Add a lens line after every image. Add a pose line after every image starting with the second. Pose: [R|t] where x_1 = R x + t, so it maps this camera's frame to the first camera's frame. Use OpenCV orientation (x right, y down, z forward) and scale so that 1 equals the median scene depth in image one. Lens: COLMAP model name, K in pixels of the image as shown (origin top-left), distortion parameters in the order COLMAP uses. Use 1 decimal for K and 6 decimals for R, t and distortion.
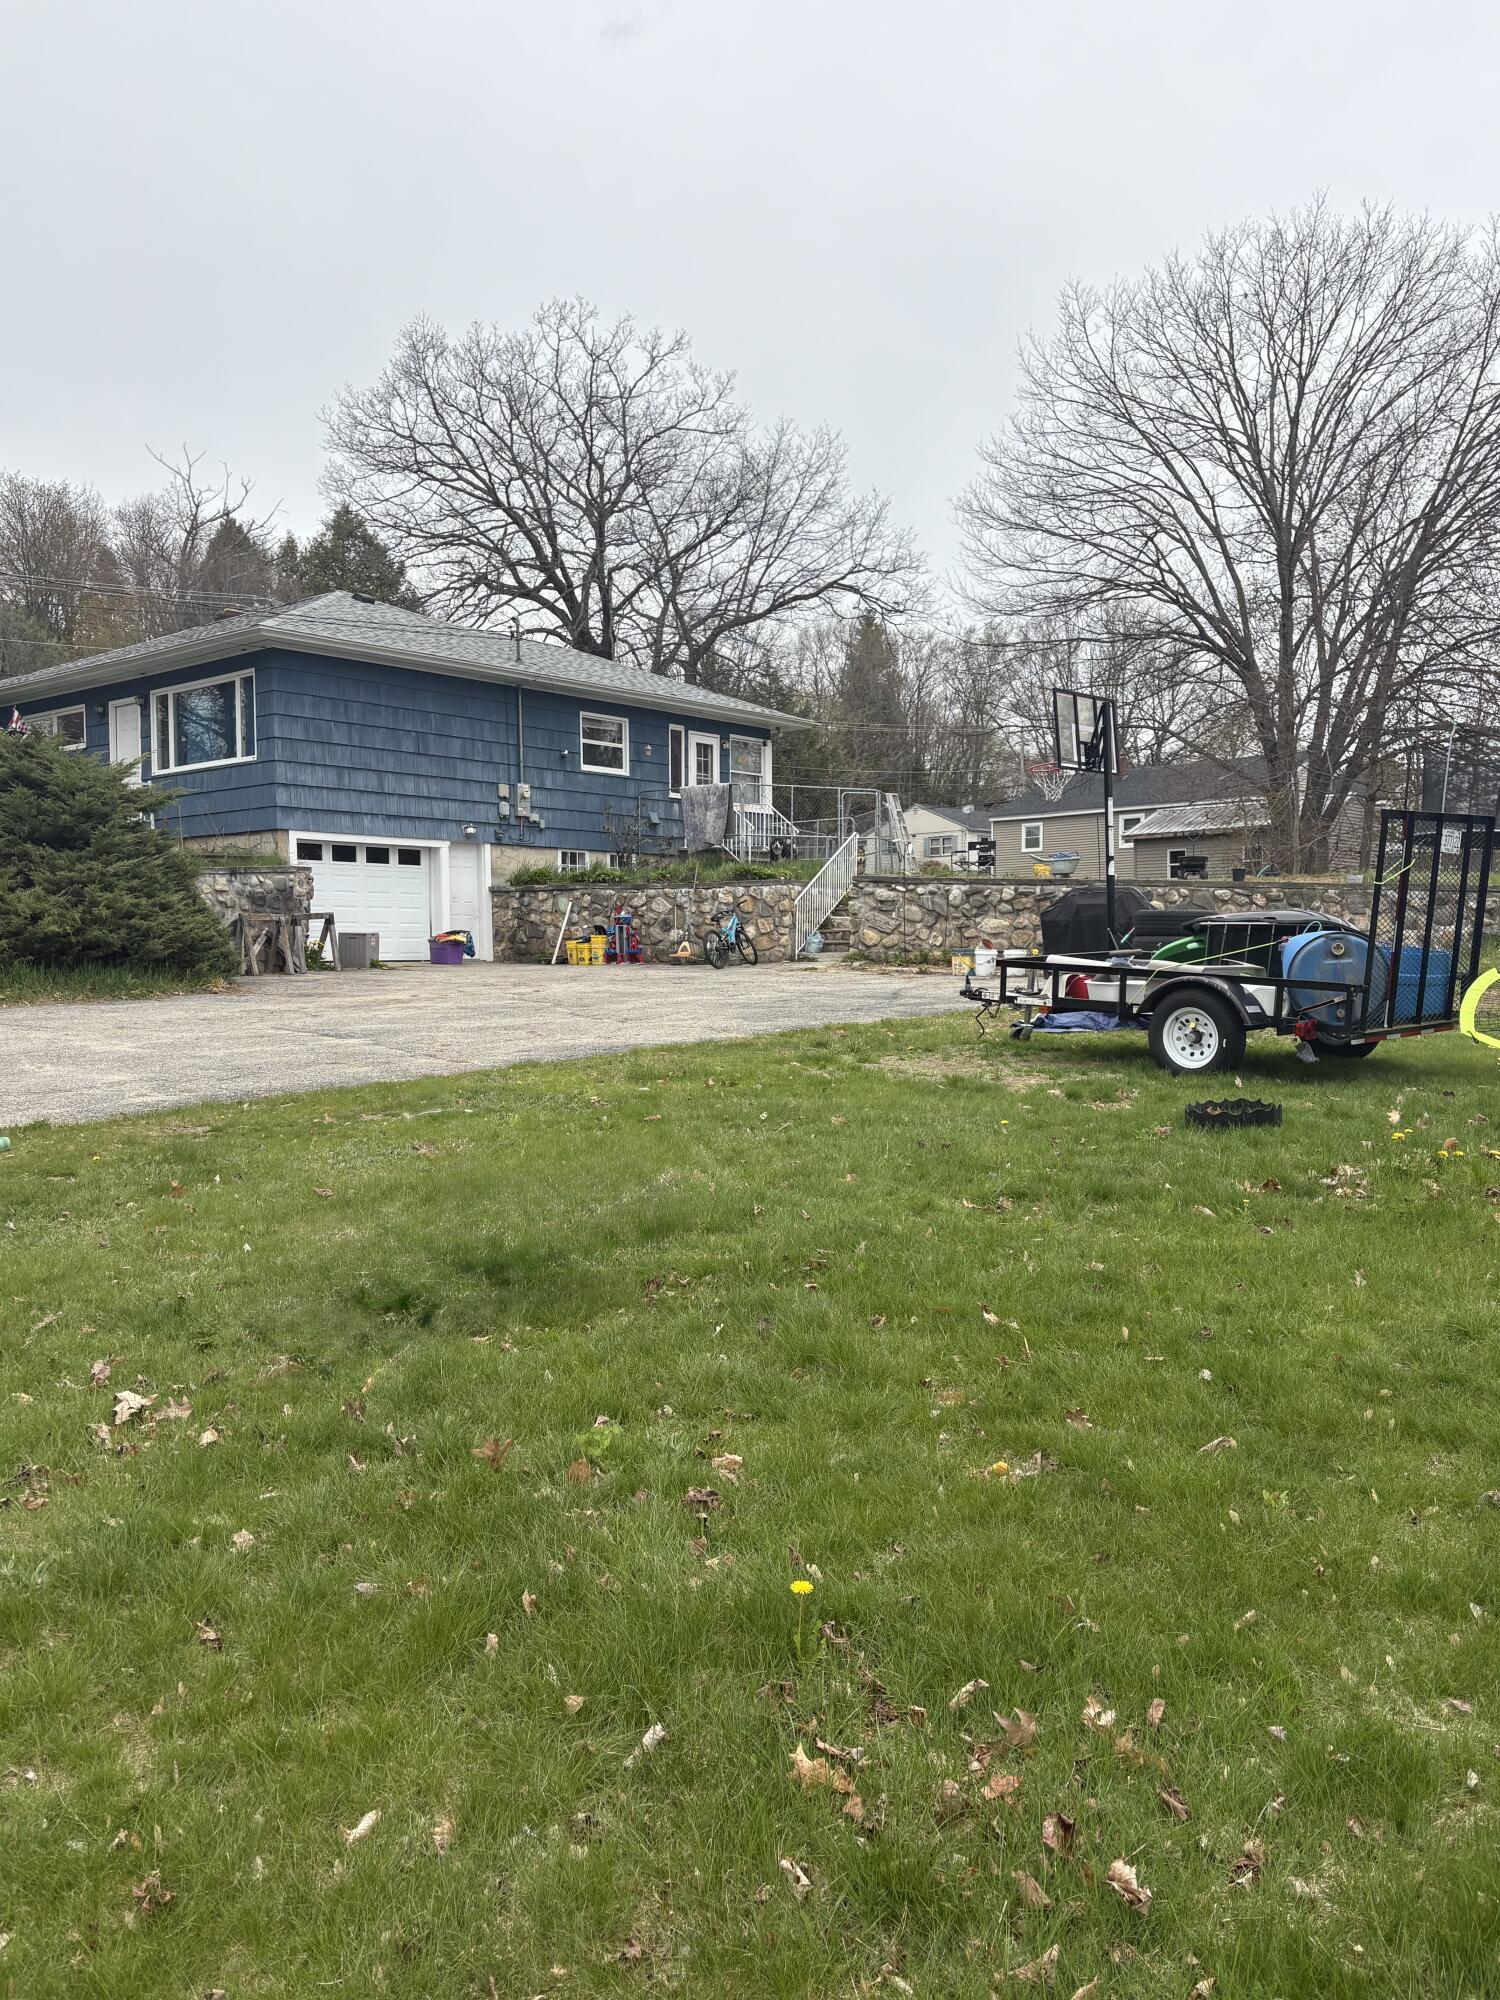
lens RADIAL K [[1559.2, 0, 722.5], [0, 1559.2, 1009.0], [0, 0, 1]] dist [0.217906, -0.575023]
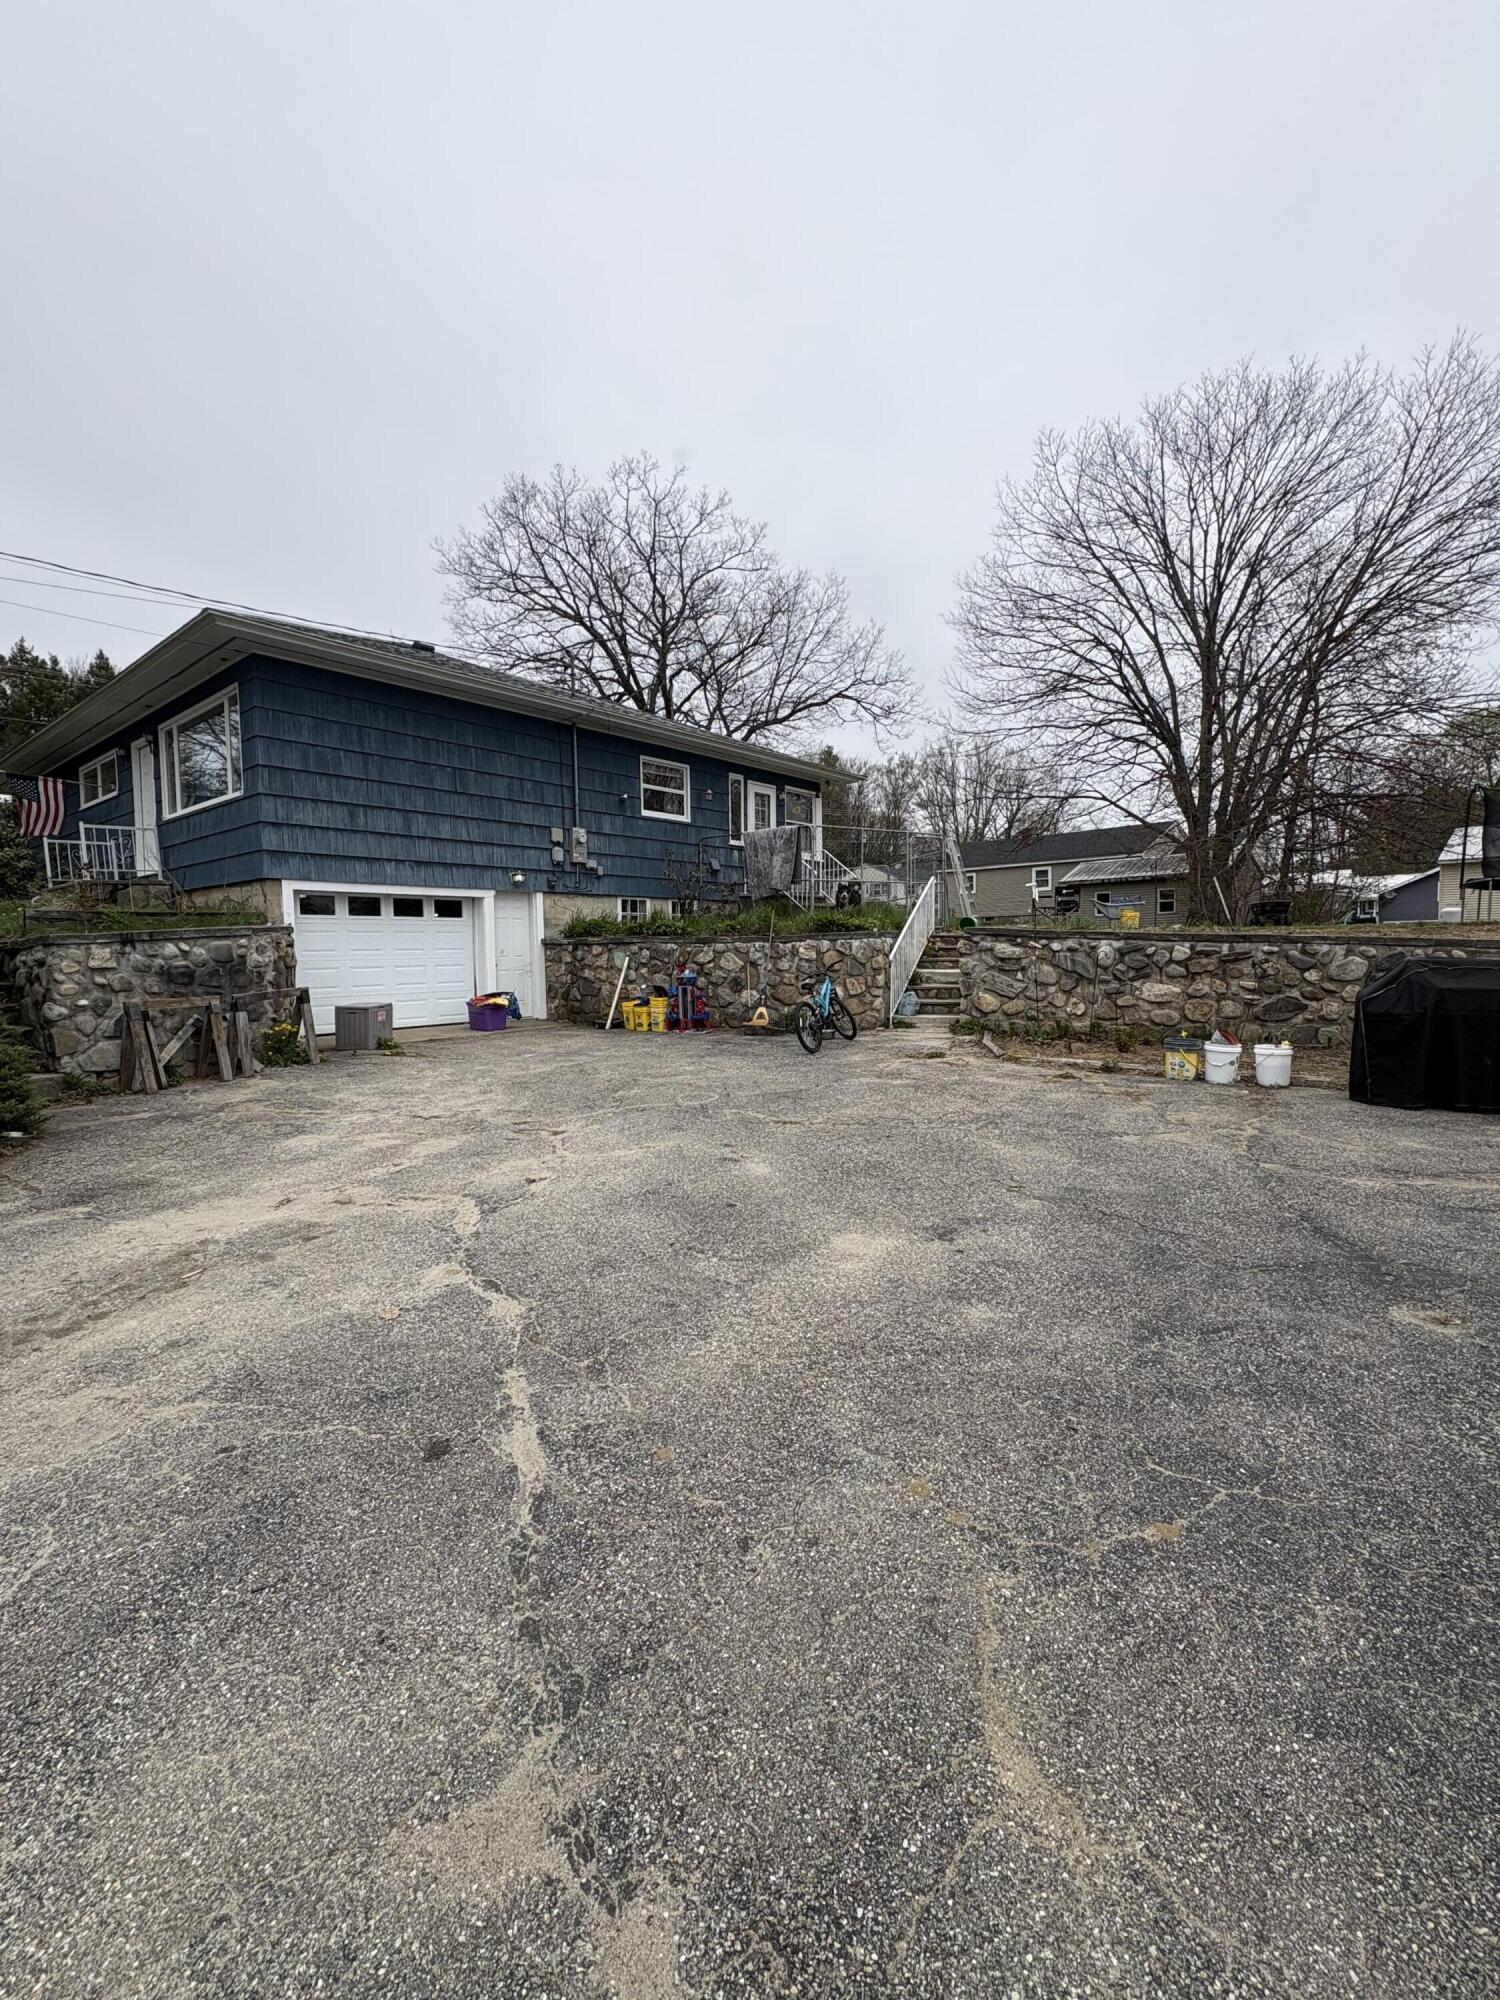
lens RADIAL K [[856.9, 0, 750.0], [0, 856.9, 1000.0], [0, 0, 1]] dist [0.002550, -0.000562]
pose [[0.999823, -0.009559, 0.016220, -0.035111], [0.009164, 0.999665, 0.024201, -0.054323], [-0.016446, -0.024049, 0.999576, 0.503929]]
